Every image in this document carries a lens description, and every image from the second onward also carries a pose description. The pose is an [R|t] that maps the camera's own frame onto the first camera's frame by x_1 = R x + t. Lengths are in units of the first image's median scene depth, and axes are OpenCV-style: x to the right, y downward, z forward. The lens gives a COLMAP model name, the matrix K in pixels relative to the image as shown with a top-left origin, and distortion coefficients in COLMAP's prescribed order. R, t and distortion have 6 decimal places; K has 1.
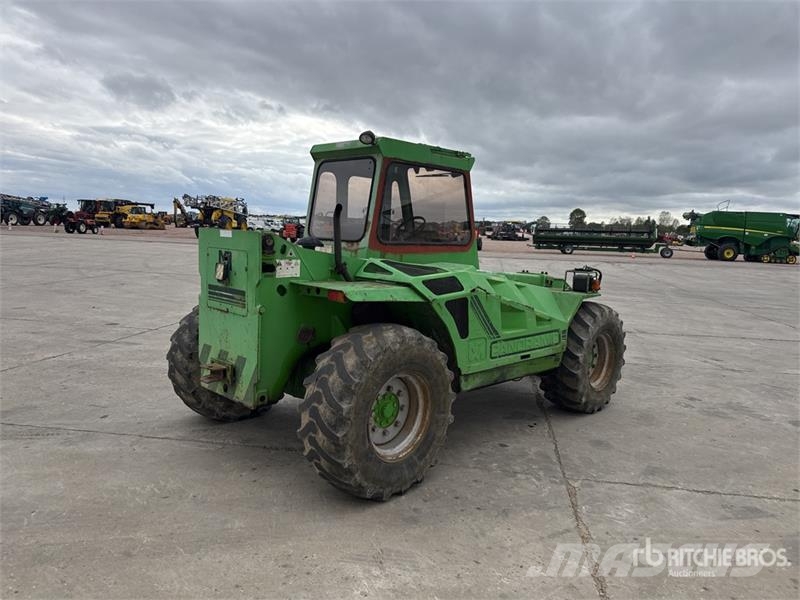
lens RADIAL K [[566.6, 0, 398.1], [0, 566.6, 292.6], [0, 0, 1]] dist [0.084693, -0.135122]
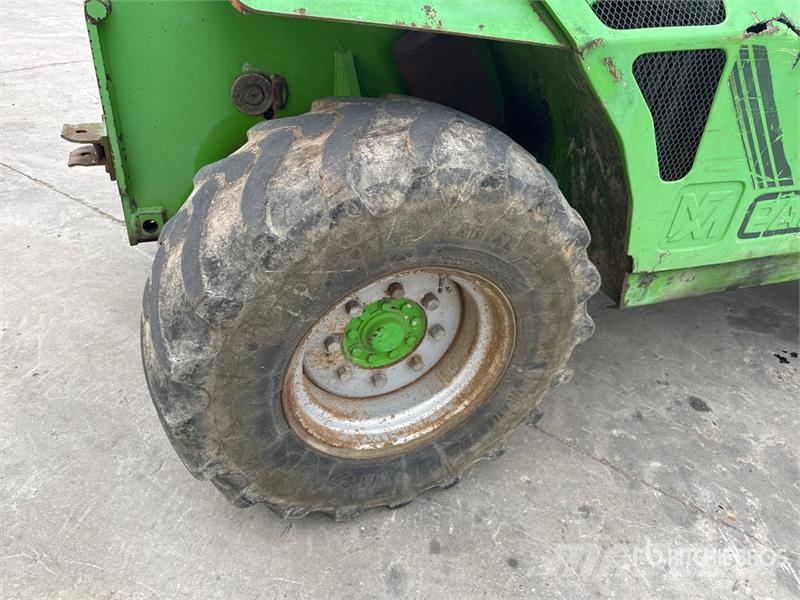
lens RADIAL K [[566.6, 0, 398.1], [0, 566.6, 292.6], [0, 0, 1]] dist [0.084693, -0.135122]
pose [[0.911595, 0.272993, -0.307358, 0.084787], [-0.107686, 0.880138, 0.462344, -0.000631], [0.396734, -0.388372, 0.831727, 0.582437]]
